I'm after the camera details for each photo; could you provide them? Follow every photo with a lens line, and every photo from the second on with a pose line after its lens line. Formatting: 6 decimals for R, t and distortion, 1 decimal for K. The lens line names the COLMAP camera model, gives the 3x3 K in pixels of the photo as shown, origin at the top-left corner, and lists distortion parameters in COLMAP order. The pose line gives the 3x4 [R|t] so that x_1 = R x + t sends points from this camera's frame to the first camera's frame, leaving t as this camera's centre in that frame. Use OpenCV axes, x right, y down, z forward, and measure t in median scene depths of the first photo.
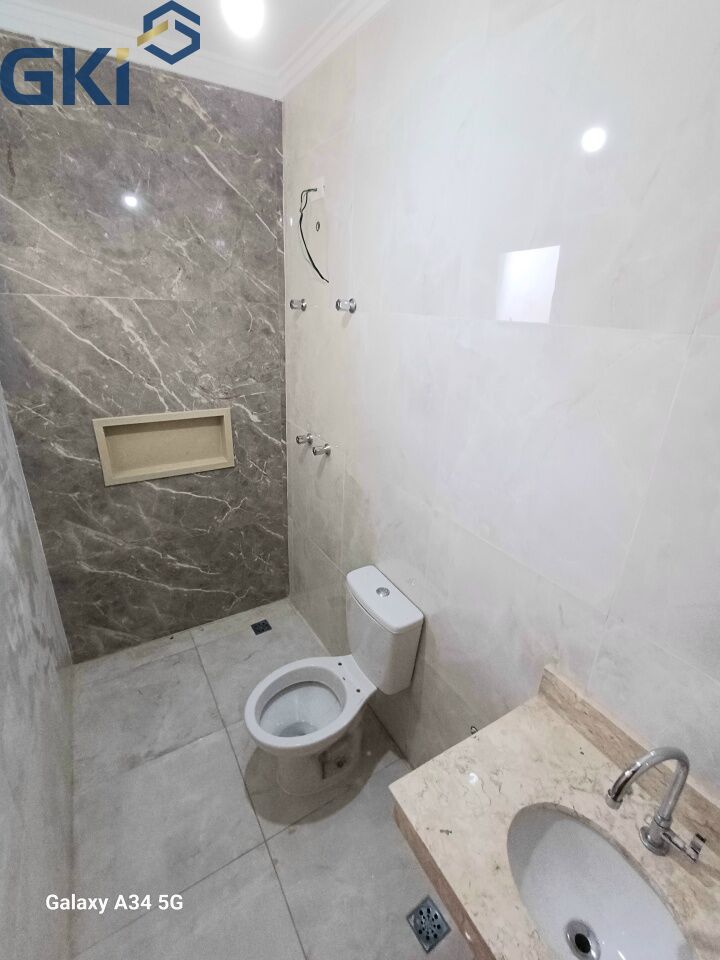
lens RADIAL K [[440.3, 0, 361.1], [0, 440.3, 476.1], [0, 0, 1]] dist [-0.003227, -0.000543]
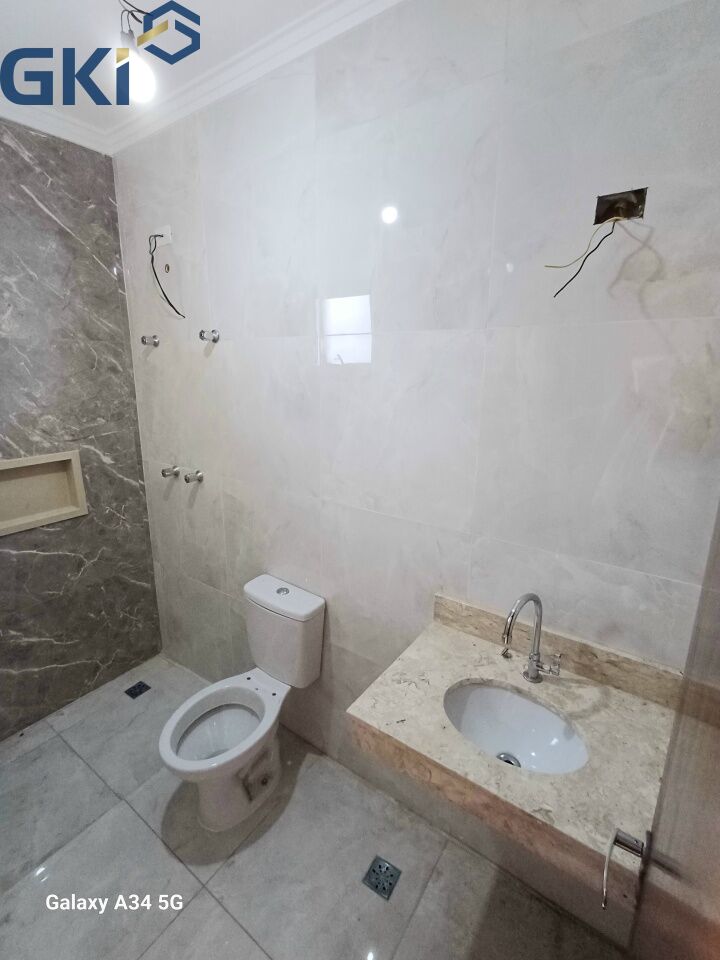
lens RADIAL K [[440.3, 0, 362.7], [0, 440.3, 479.3], [0, 0, 1]] dist [-0.003227, -0.000543]
pose [[0.913749, -0.131628, 0.384365, -0.136770], [0.176317, 0.980804, -0.083276, 0.109794], [-0.366025, 0.143864, 0.919418, -0.089126]]
